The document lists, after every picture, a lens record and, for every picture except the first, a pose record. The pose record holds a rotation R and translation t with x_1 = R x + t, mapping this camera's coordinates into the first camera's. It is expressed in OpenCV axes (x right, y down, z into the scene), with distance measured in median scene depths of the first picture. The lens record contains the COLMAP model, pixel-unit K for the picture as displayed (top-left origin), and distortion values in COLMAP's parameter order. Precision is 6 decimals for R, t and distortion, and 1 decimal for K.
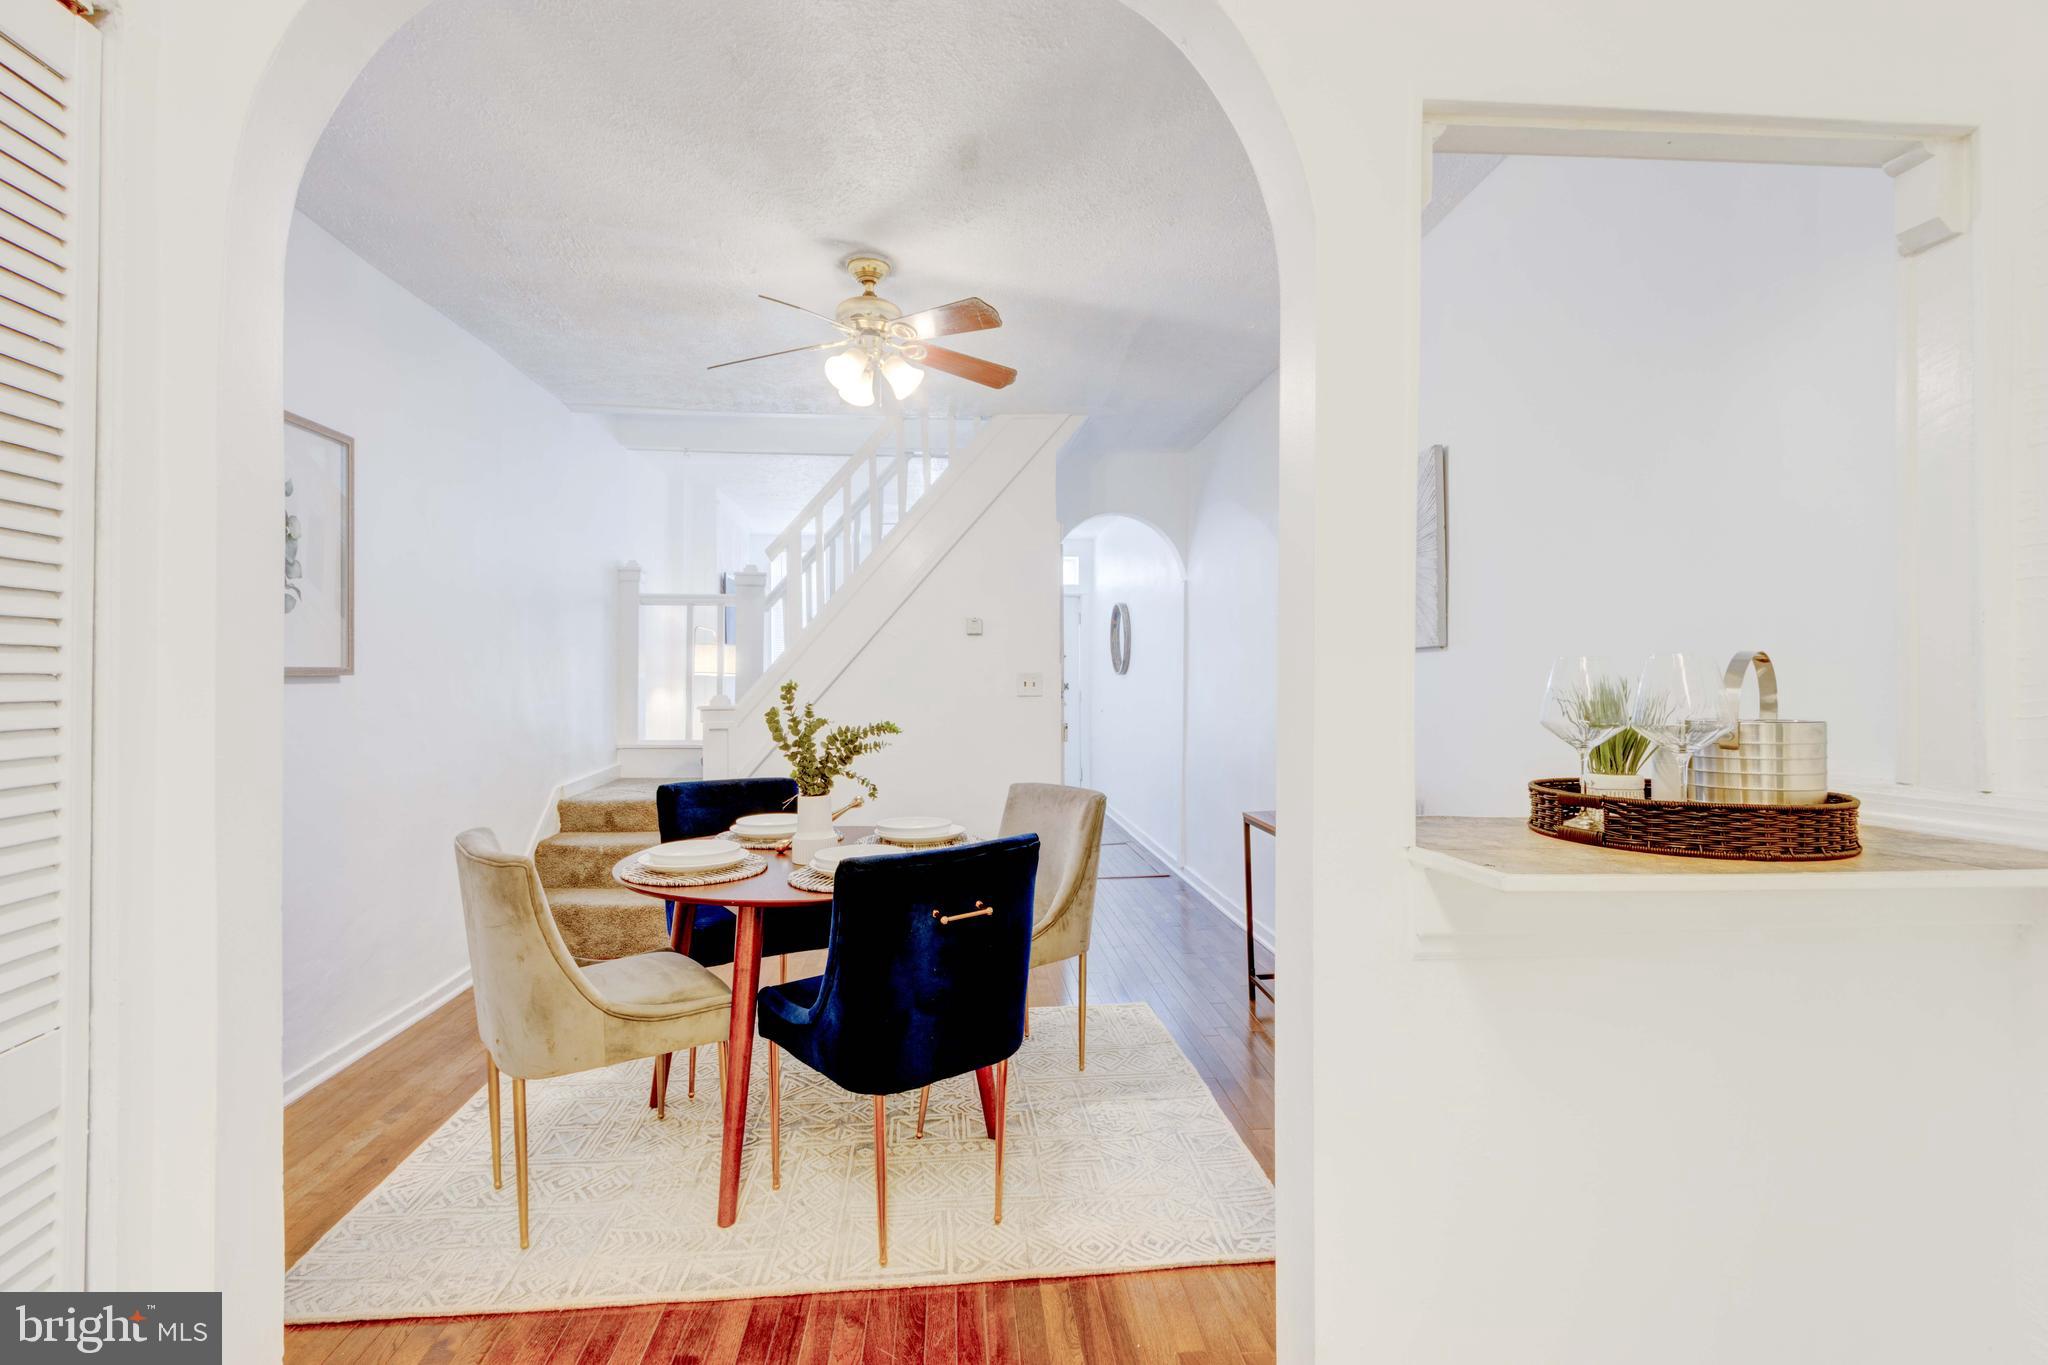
lens RADIAL K [[940.8, 0, 1010.0], [0, 940.8, 673.9], [0, 0, 1]] dist [0.002611, -0.000565]
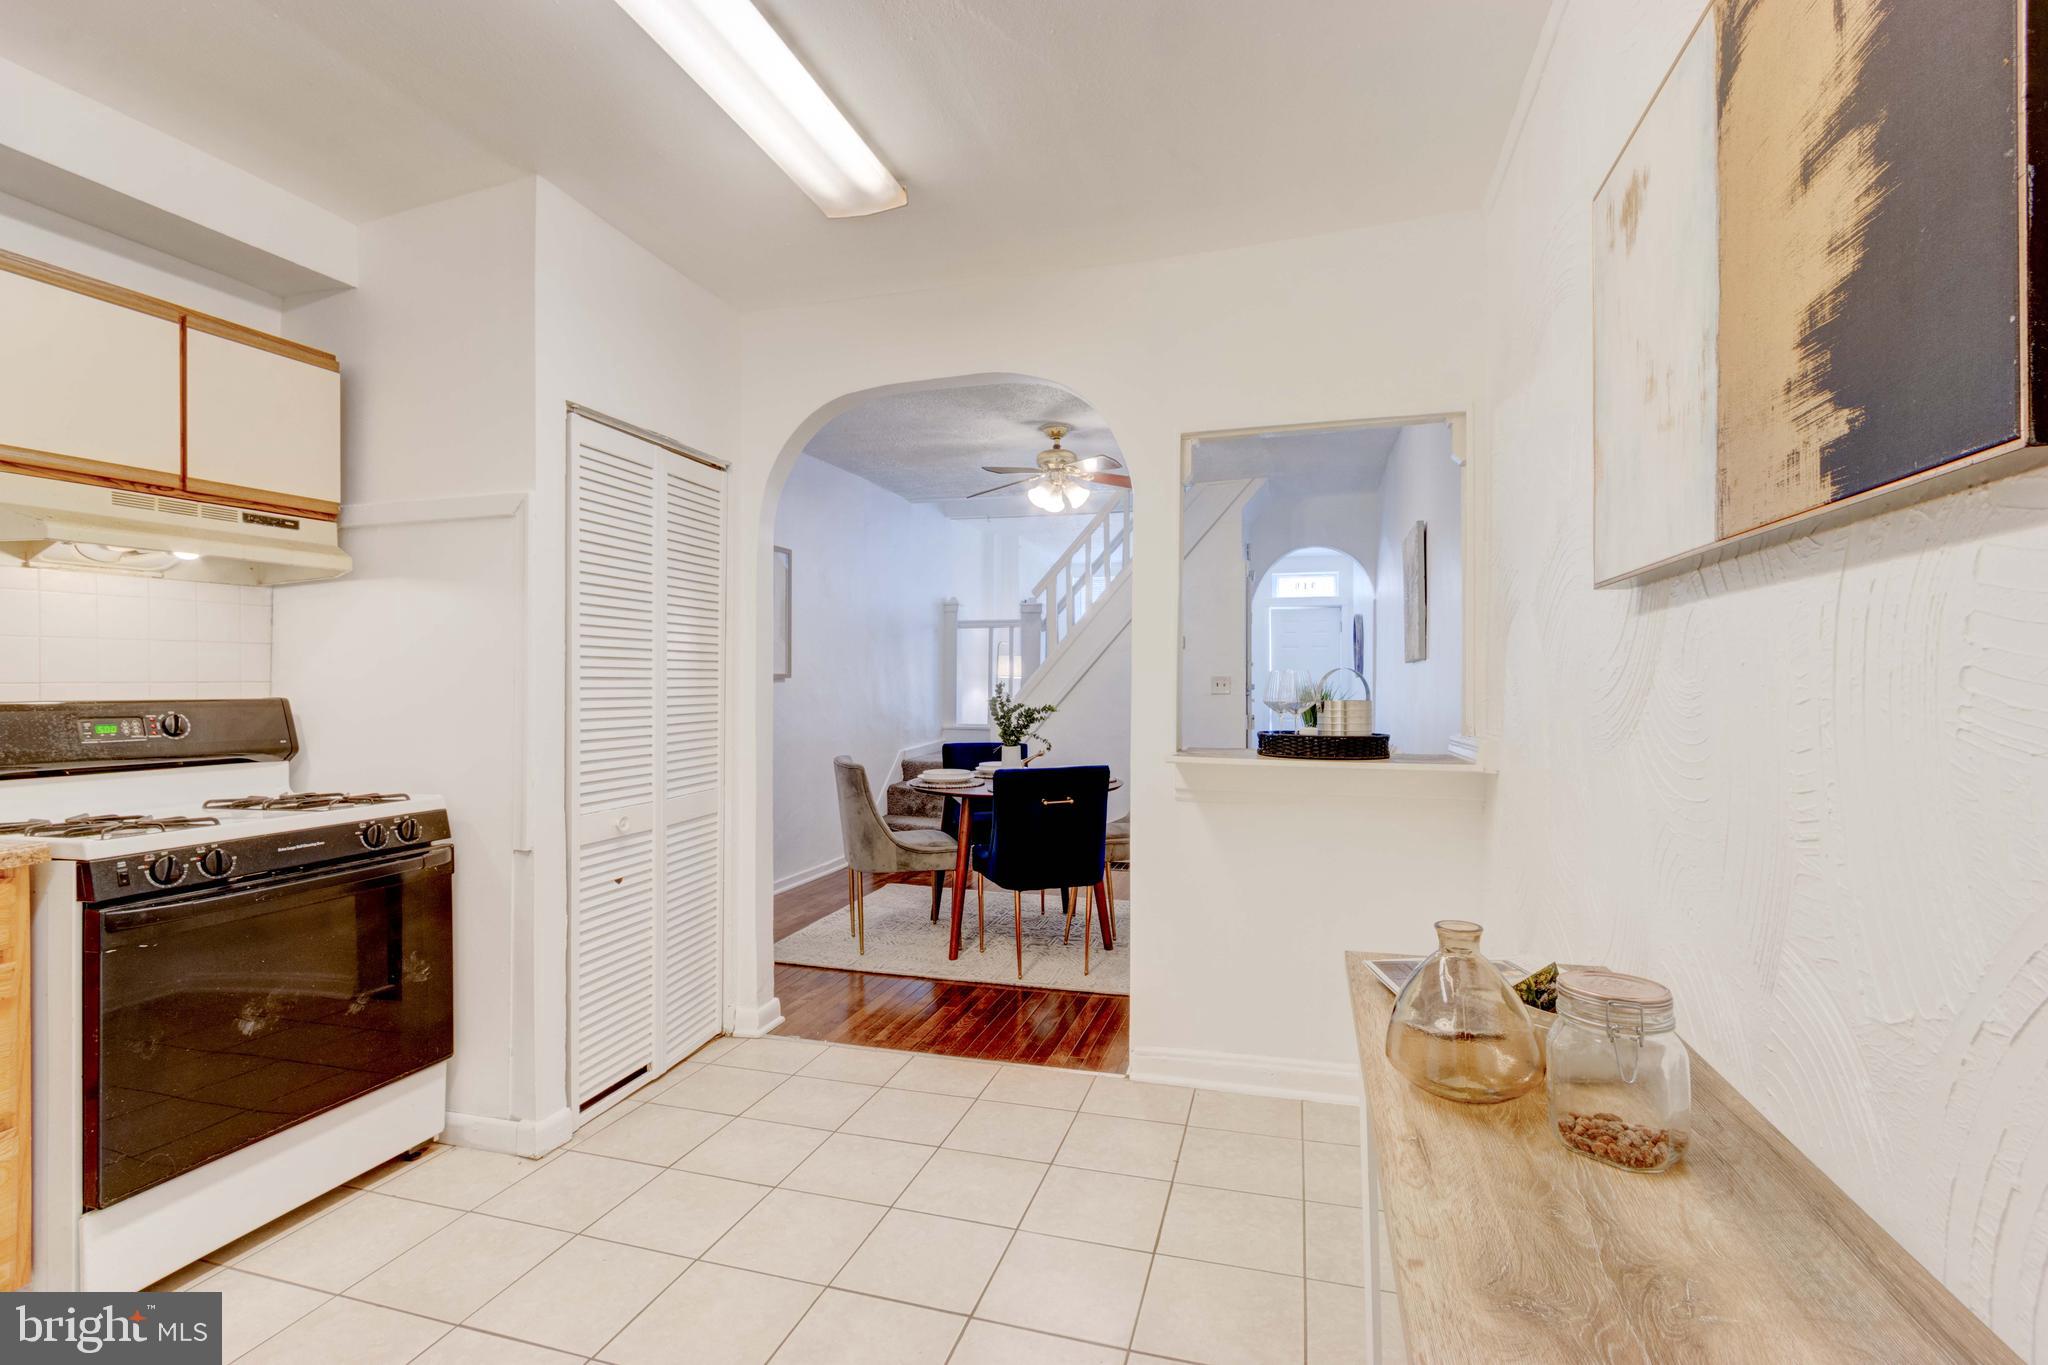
lens RADIAL K [[938.1, 0, 1008.2], [0, 938.1, 676.8], [0, 0, 1]] dist [-0.003481, -0.000812]
pose [[0.930561, 0.001307, -0.366136, 0.409938], [-0.001253, 0.999999, 0.000386, -0.001879], [0.366136, 0.000099, 0.930561, -0.609754]]
